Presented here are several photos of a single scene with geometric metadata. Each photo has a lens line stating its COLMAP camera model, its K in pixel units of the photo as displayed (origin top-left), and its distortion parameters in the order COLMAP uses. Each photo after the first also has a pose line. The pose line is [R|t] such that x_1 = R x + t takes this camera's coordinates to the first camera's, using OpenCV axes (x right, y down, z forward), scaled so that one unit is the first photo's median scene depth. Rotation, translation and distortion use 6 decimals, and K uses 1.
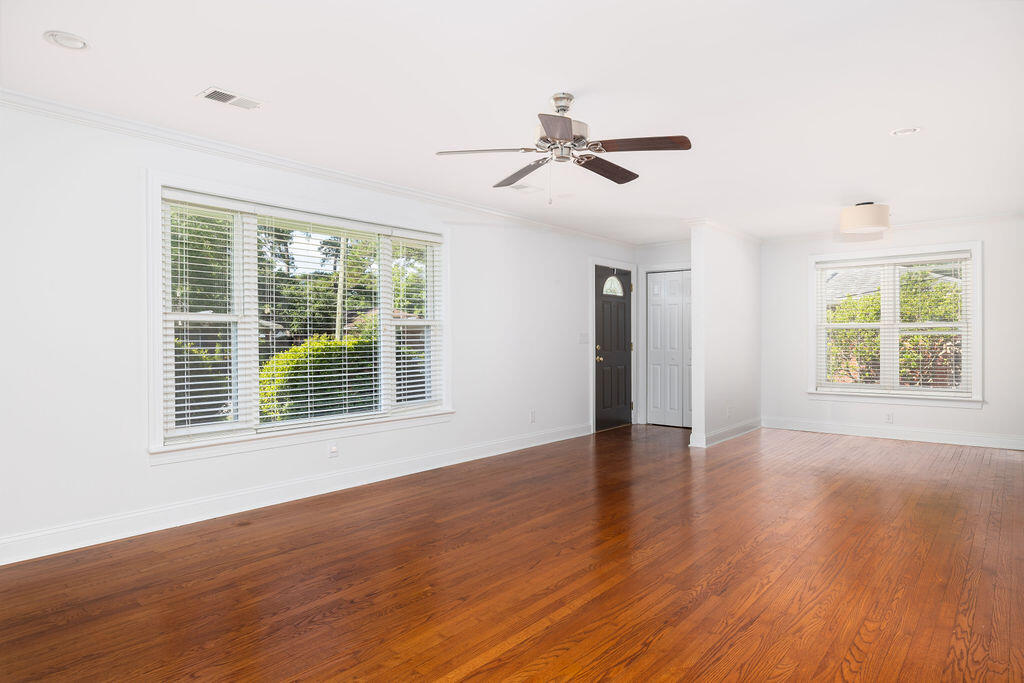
lens RADIAL K [[616.2, 0, 512.0], [0, 616.2, 341.5], [0, 0, 1]] dist [-0.001749, 0.000107]
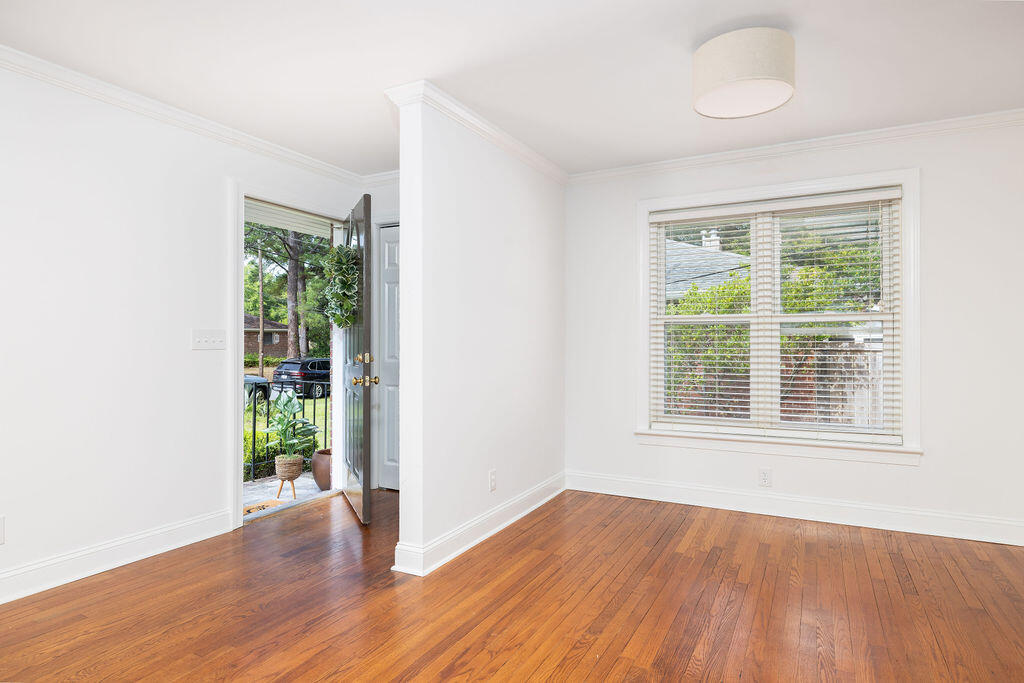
lens RADIAL K [[578.1, 0, 512.0], [0, 578.1, 341.5], [0, 0, 1]] dist [0.000891, -0.001116]
pose [[0.978880, 0.001608, 0.204428, 0.408997], [-0.000956, 0.999994, -0.003287, -0.002990], [-0.204432, 0.003022, 0.978876, 0.786610]]
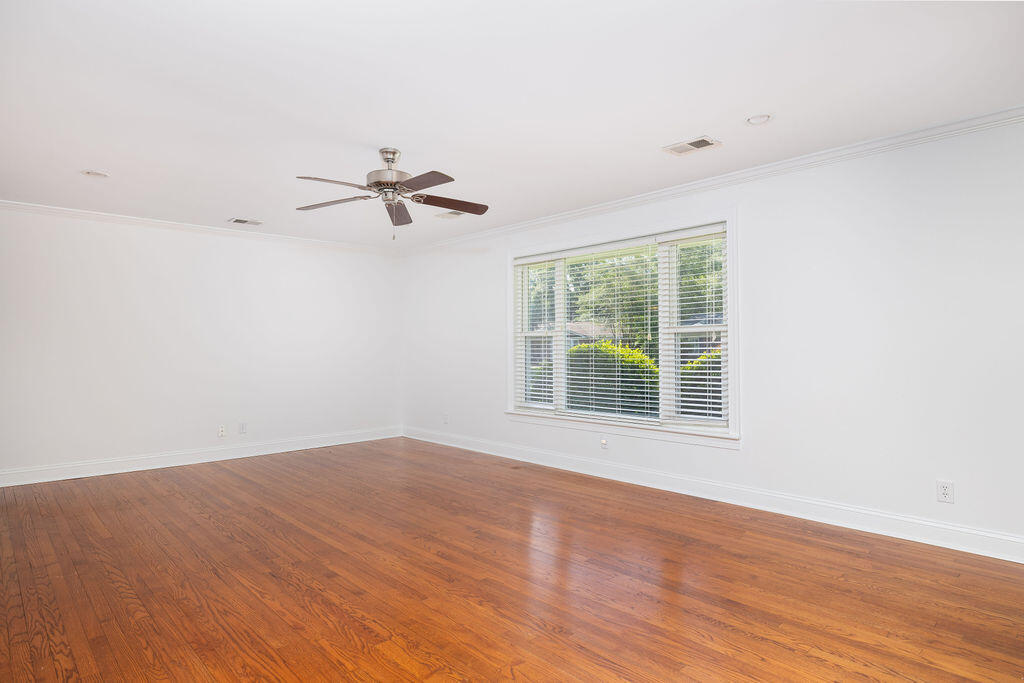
lens RADIAL K [[578.1, 0, 512.0], [0, 578.1, 341.5], [0, 0, 1]] dist [0.000891, -0.001116]
pose [[-0.139101, -0.008053, -0.990245, 0.824250], [0.000728, 0.999966, -0.008234, -0.006465], [0.990278, -0.001866, -0.139091, 0.980382]]
